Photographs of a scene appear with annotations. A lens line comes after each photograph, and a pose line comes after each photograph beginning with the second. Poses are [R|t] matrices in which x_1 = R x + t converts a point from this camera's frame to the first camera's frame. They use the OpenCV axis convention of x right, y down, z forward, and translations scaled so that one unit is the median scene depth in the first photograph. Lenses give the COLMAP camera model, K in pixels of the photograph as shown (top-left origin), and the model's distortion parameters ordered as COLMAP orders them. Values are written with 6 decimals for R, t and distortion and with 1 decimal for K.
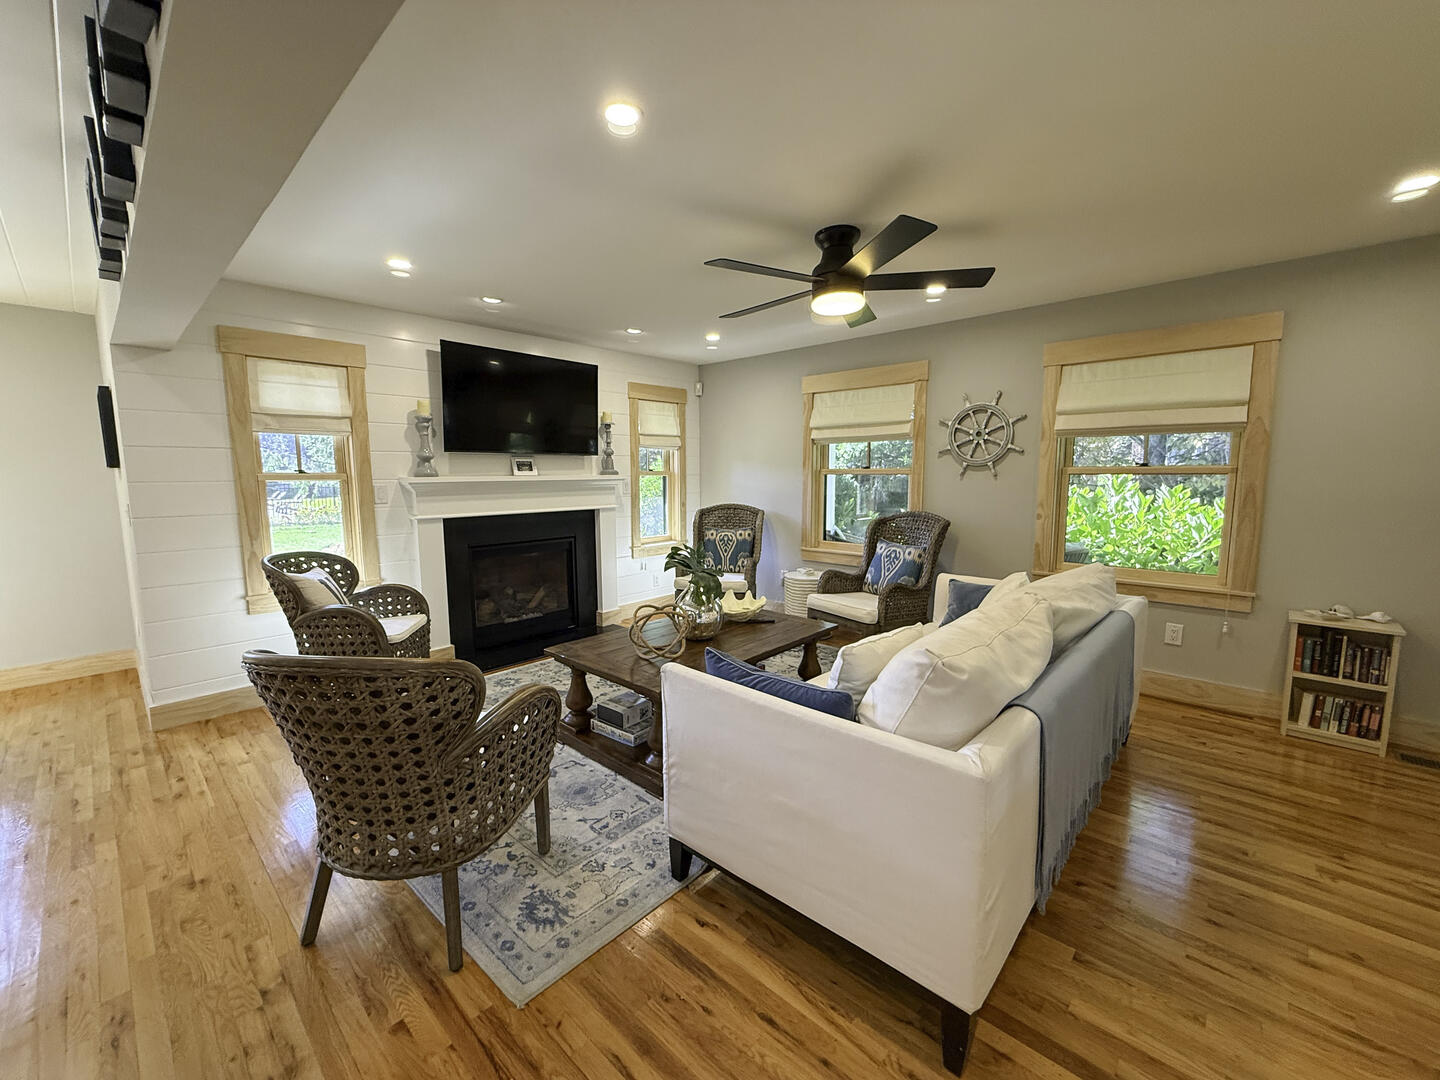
lens RADIAL K [[583.0, 0, 720.0], [0, 583.0, 540.0], [0, 0, 1]] dist [-0.000316, 0.000013]
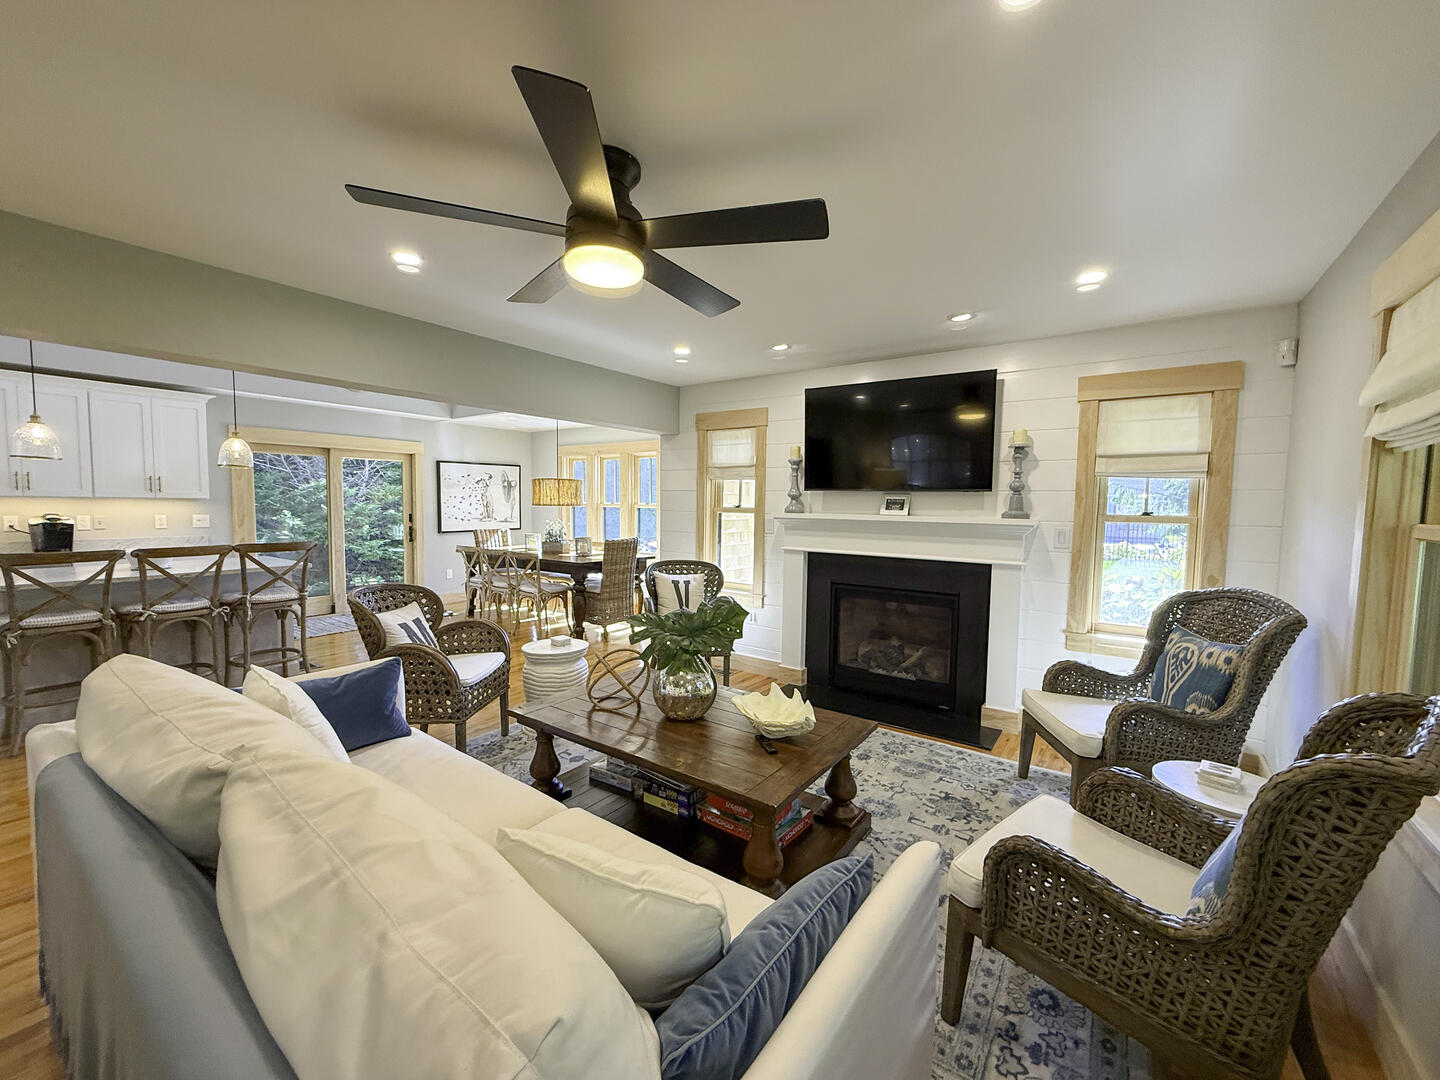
lens RADIAL K [[583.0, 0, 720.0], [0, 583.0, 540.0], [0, 0, 1]] dist [-0.000316, 0.000013]
pose [[0.119860, 0.071705, -0.990198, 0.504882], [-0.131019, 0.989807, 0.055817, -0.085151], [0.984108, 0.123045, 0.128033, 0.609894]]
